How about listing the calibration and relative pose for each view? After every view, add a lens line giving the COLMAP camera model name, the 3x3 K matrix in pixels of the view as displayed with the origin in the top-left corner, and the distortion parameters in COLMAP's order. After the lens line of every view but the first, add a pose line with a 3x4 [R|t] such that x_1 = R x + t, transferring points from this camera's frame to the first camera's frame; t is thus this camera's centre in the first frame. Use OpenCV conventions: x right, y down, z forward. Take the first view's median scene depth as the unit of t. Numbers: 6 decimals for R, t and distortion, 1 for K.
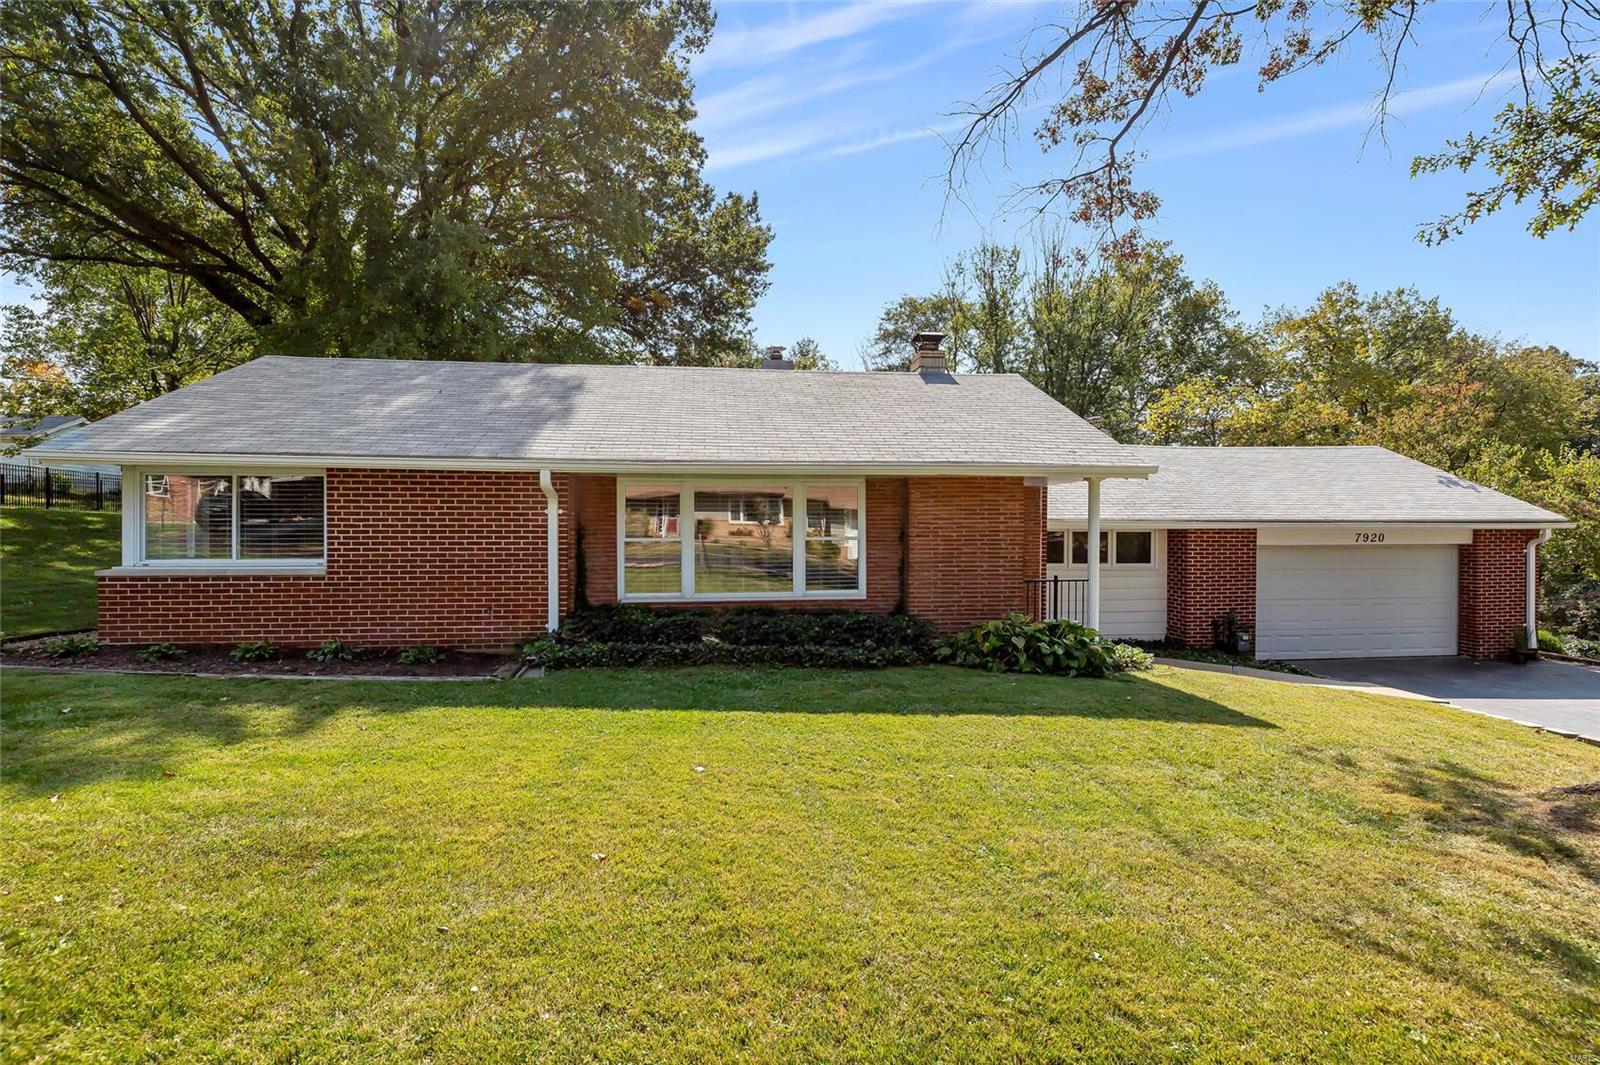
lens RADIAL K [[771.6, 0, 800.0], [0, 771.6, 532.5], [0, 0, 1]] dist [0.004868, 0.000705]
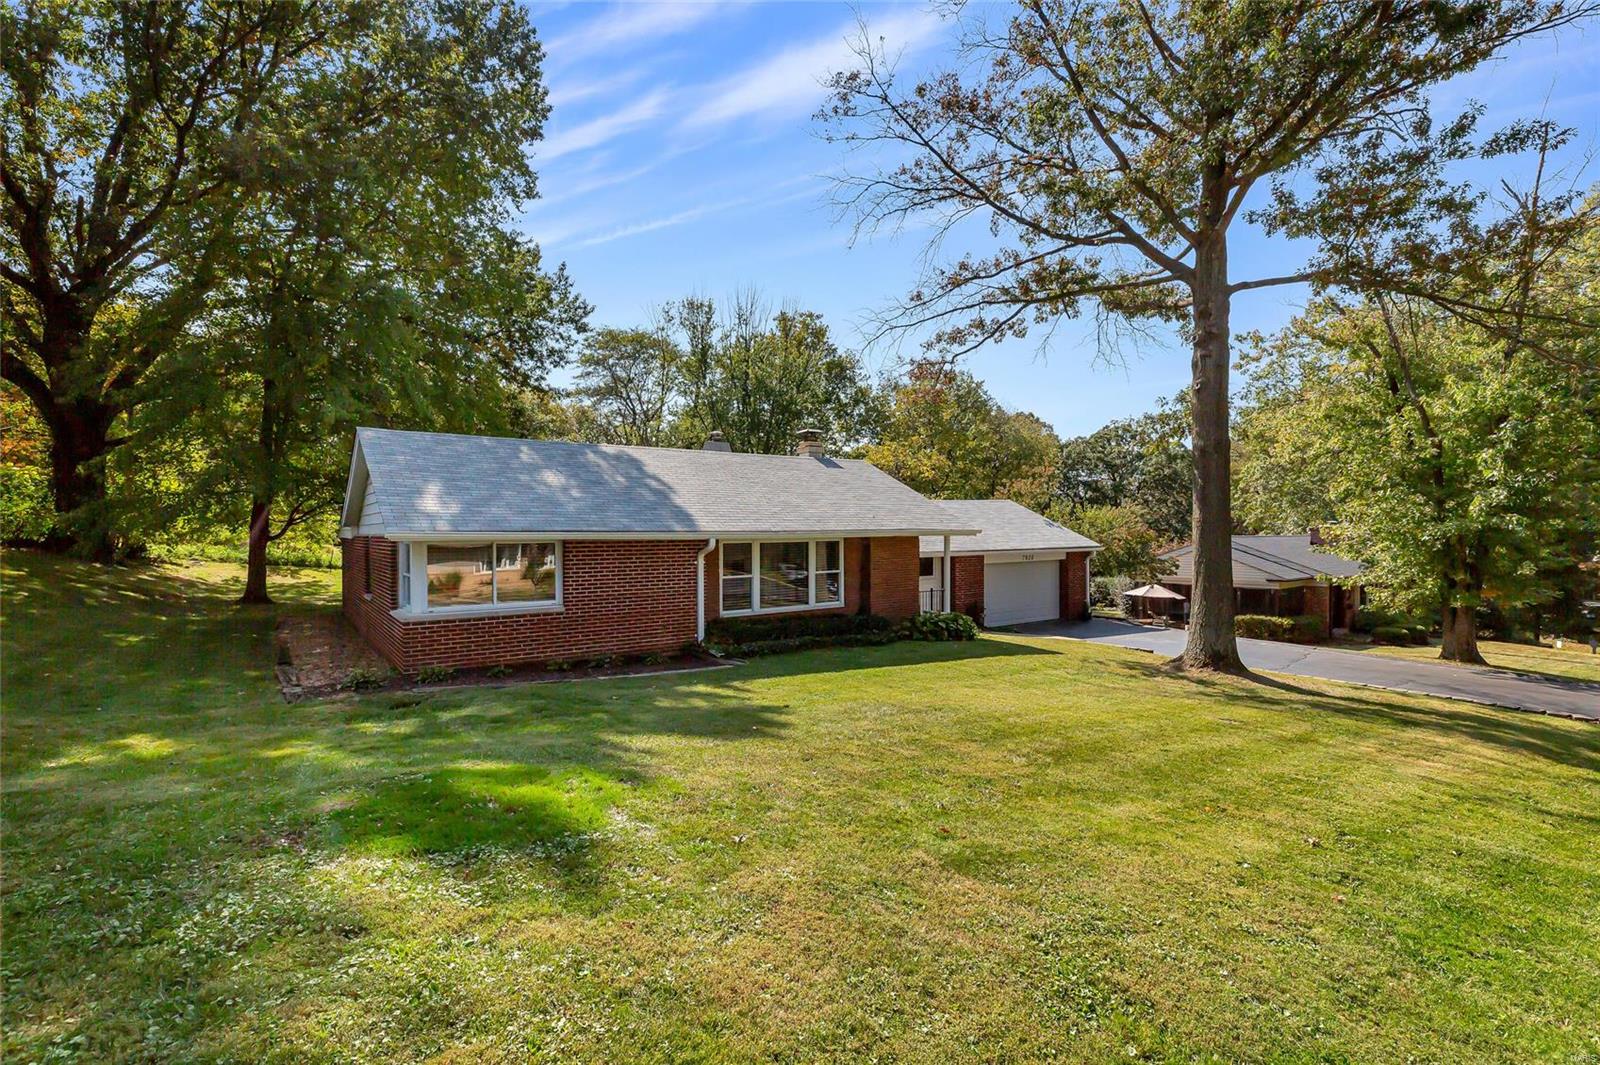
lens RADIAL K [[723.1, 0, 803.4], [0, 723.1, 527.6], [0, 0, 1]] dist [0.002690, -0.001007]
pose [[0.884631, -0.003583, 0.466277, -0.532686], [0.006840, 0.999963, -0.005292, -0.058604], [-0.466241, 0.007871, 0.884623, -0.274099]]
